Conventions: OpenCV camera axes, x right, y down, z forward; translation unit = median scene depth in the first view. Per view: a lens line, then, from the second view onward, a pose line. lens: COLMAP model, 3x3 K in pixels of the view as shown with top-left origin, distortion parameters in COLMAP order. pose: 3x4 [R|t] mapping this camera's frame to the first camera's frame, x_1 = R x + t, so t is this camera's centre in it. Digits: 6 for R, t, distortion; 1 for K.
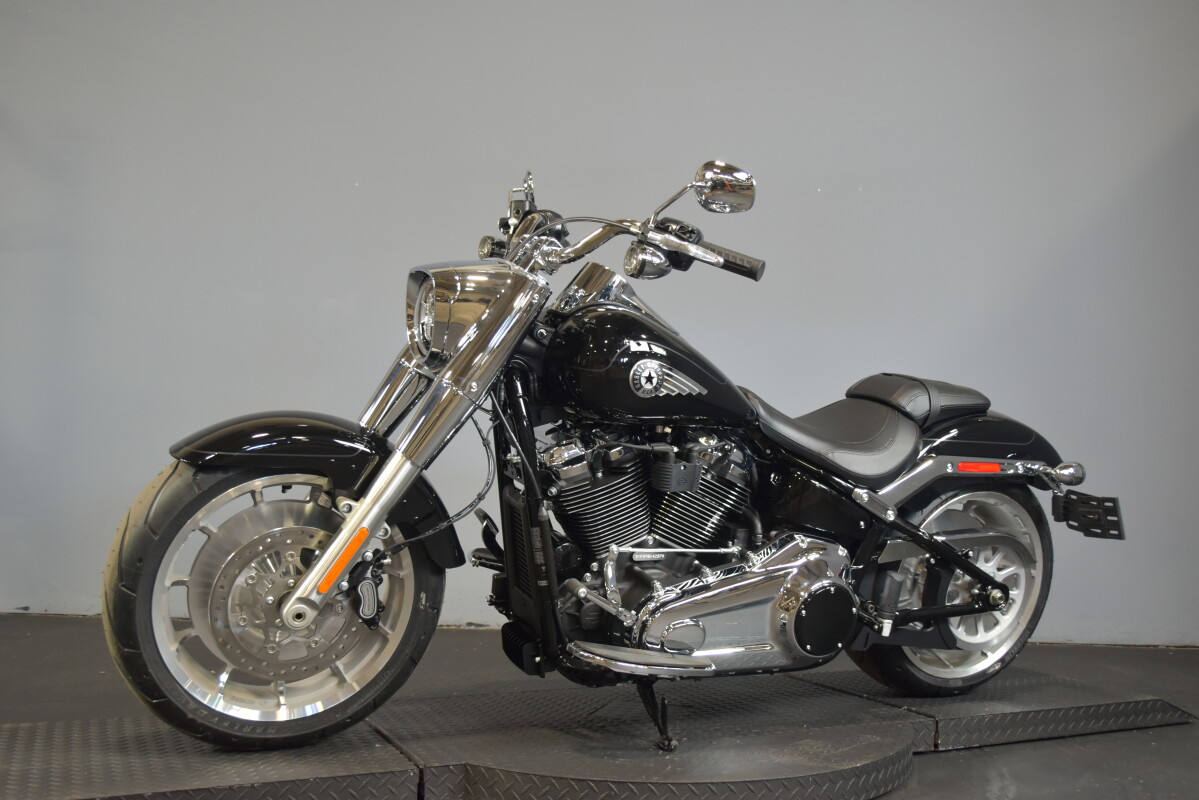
lens RADIAL K [[1094.0, 0, 595.2], [0, 1094.0, 401.2], [0, 0, 1]] dist [-0.034155, 0.000000]
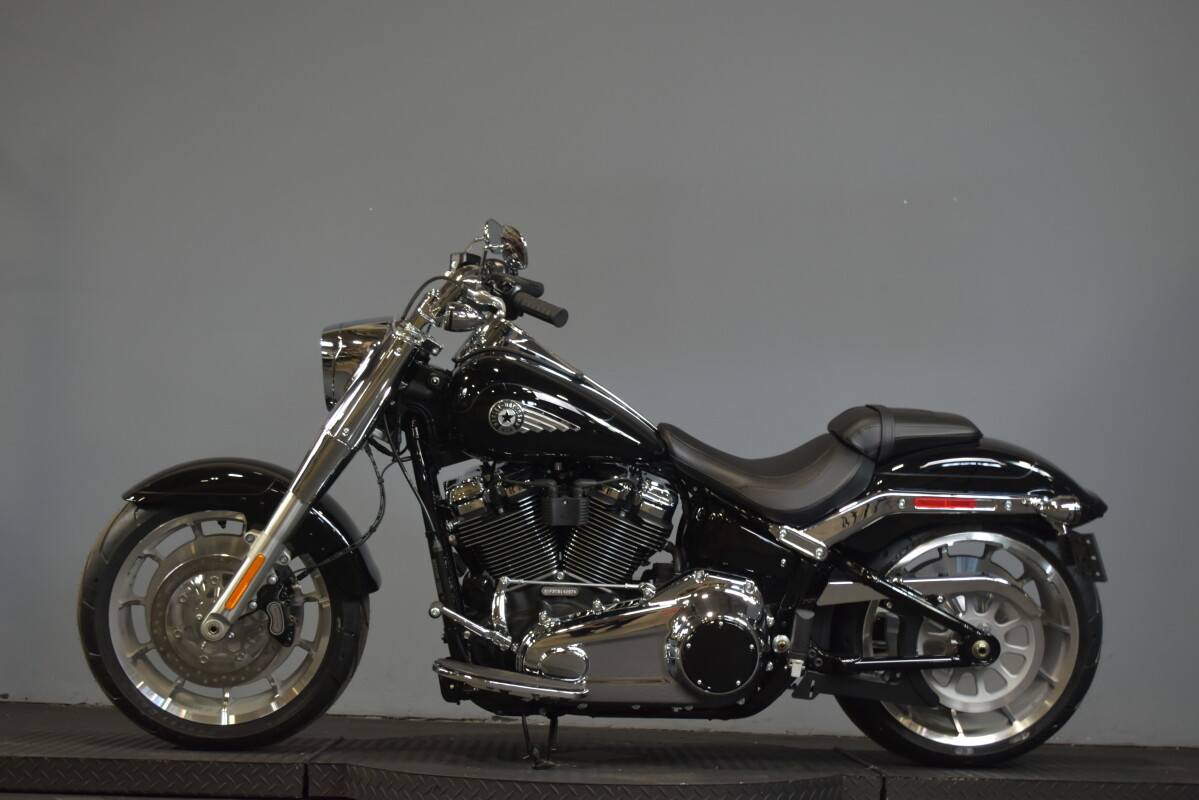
lens RADIAL K [[1709.9, 0, 597.8], [0, 1709.9, 399.6], [0, 0, 1]] dist [-0.025533, 0.000000]
pose [[0.917664, -0.045165, -0.394783, 0.766509], [0.024613, 0.998072, -0.056973, 0.057553], [0.396595, 0.042565, 0.917006, -0.492073]]
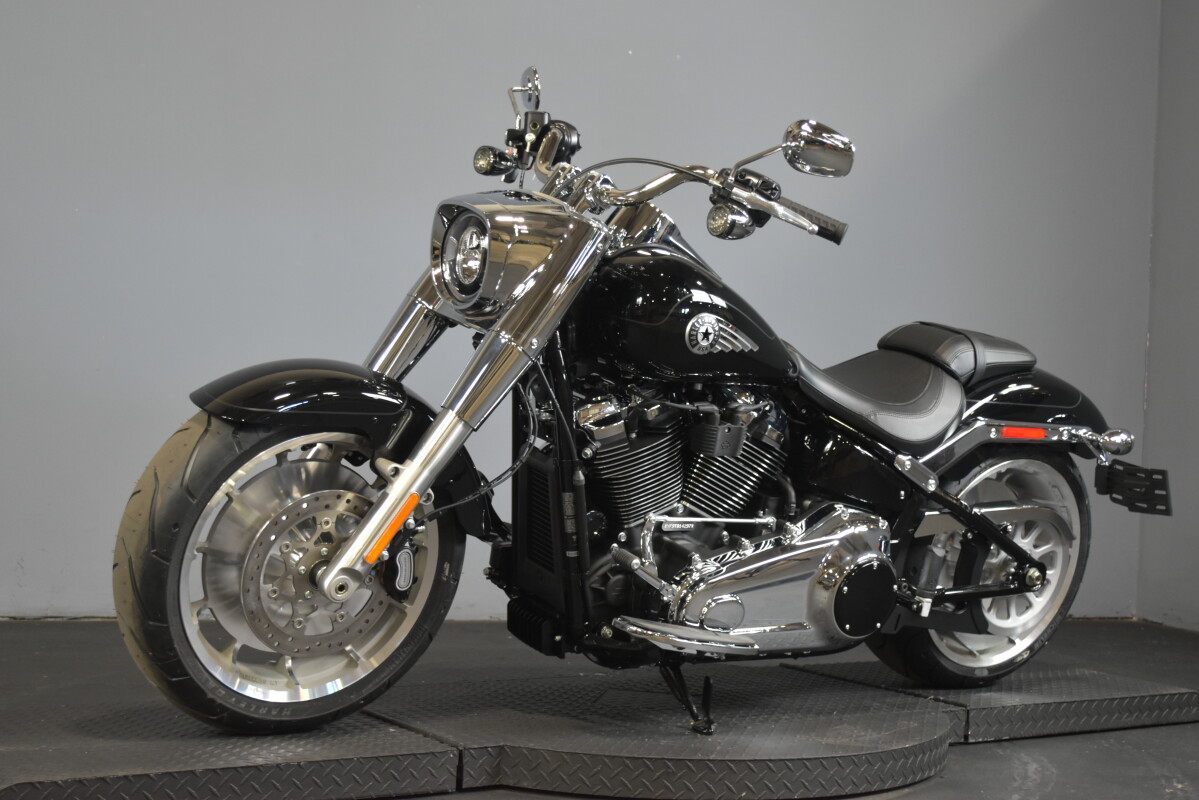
lens RADIAL K [[1781.2, 0, 602.0], [0, 1781.2, 399.1], [0, 0, 1]] dist [-0.032816, 0.000000]
pose [[0.985914, 0.025722, 0.165262, -0.272052], [-0.037715, 0.996844, 0.069848, -0.065552], [-0.162944, -0.075097, 0.983773, -0.446422]]
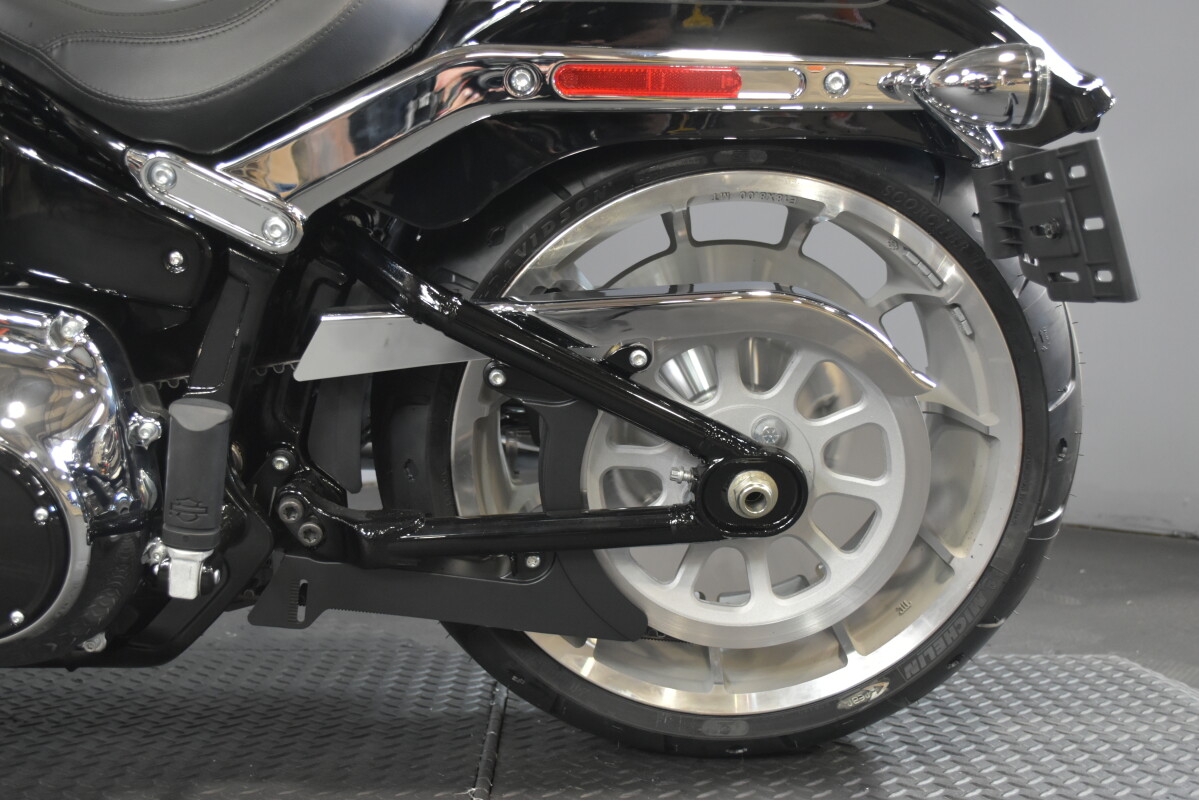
lens RADIAL K [[1282.3, 0, 605.0], [0, 1282.3, 396.8], [0, 0, 1]] dist [-0.040926, 0.000000]
pose [[0.914301, 0.008586, -0.404944, 0.575332], [0.043206, 0.992003, 0.118586, 0.125702], [0.402724, -0.125920, 0.906619, 0.770719]]
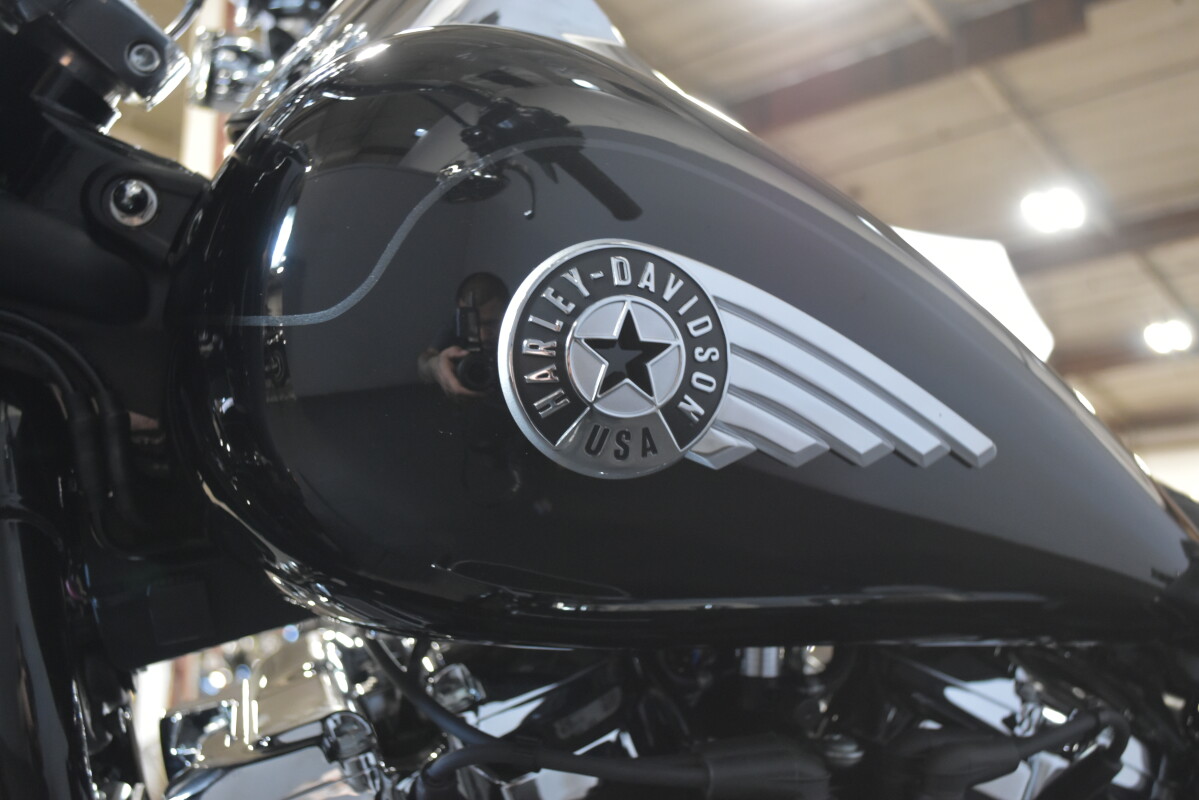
lens RADIAL K [[1200.8, 0, 601.0], [0, 1200.8, 401.9], [0, 0, 1]] dist [-0.025554, 0.000000]
pose [[0.987905, -0.045989, -0.148084, 0.067960], [0.022328, 0.987244, -0.157644, 0.012455], [0.153445, 0.152431, 0.976330, 0.798891]]
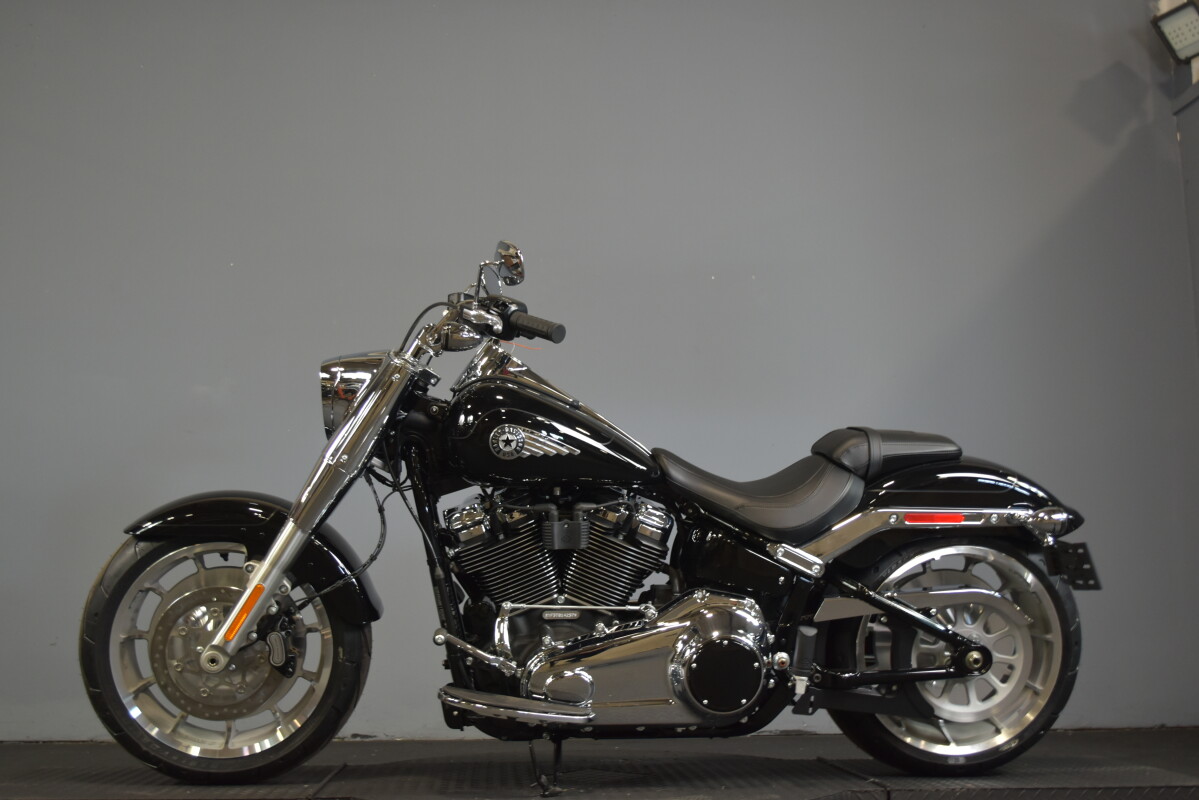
lens RADIAL K [[1282.3, 0, 606.9], [0, 1282.3, 388.2], [0, 0, 1]] dist [-0.040926, 0.000000]
pose [[0.935677, -0.086717, -0.342037, 0.557202], [0.048840, 0.991829, -0.117853, 0.077818], [0.349463, 0.093567, 0.932267, -0.148984]]
